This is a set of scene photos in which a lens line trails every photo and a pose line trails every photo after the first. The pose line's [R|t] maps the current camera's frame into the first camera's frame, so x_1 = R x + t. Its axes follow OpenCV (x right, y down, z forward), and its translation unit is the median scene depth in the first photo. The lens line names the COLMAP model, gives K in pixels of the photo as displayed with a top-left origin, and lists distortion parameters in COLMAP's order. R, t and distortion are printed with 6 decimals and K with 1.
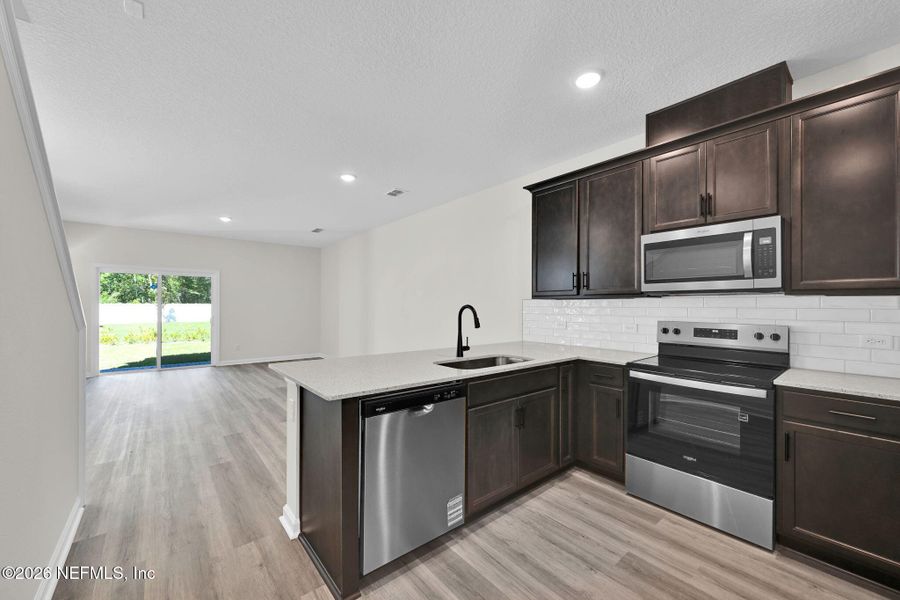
lens RADIAL K [[352.3, 0, 452.1], [0, 352.3, 303.9], [0, 0, 1]] dist [0.000510, 0.000180]
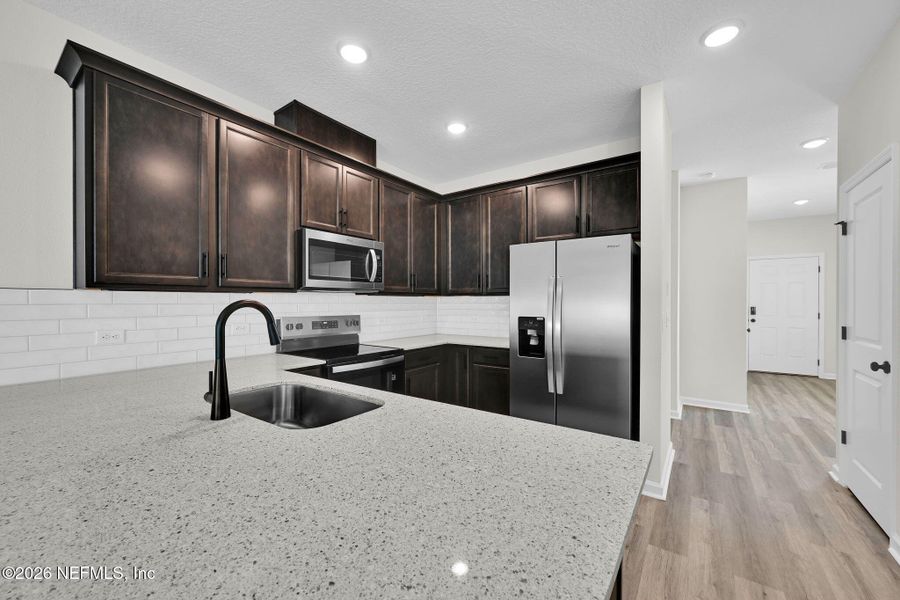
lens RADIAL K [[352.3, 0, 452.1], [0, 352.3, 303.9], [0, 0, 1]] dist [0.000510, 0.000180]
pose [[-0.257221, -0.007415, 0.966324, -0.525560], [-0.001987, 0.999973, 0.007144, 0.004291], [-0.966351, -0.000083, -0.257228, 0.918911]]
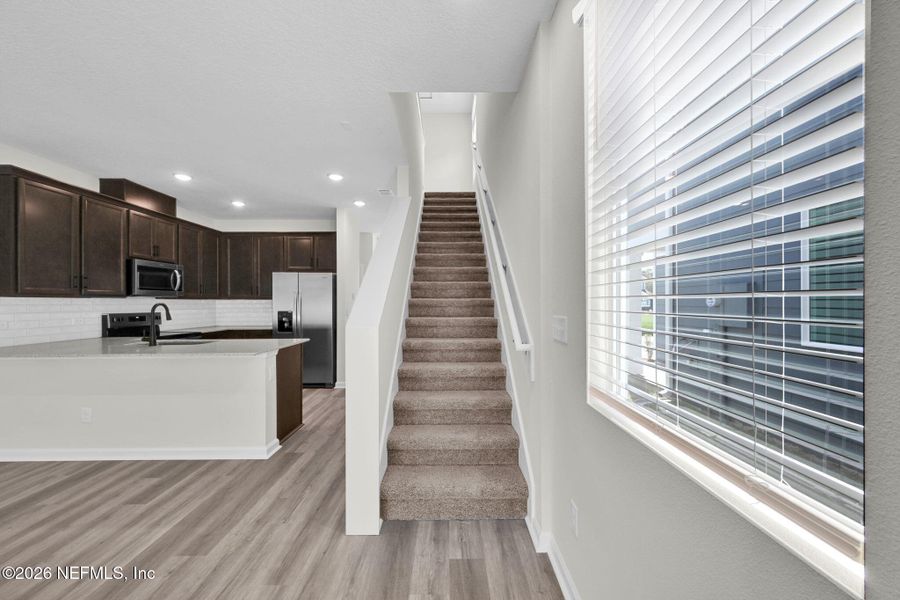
lens RADIAL K [[352.3, 0, 452.1], [0, 352.3, 303.9], [0, 0, 1]] dist [0.000510, 0.000180]
pose [[-0.773291, -0.003269, 0.634043, -1.678271], [-0.002122, 0.999994, 0.002568, 0.001071], [-0.634048, 0.000641, -0.773293, 1.410468]]
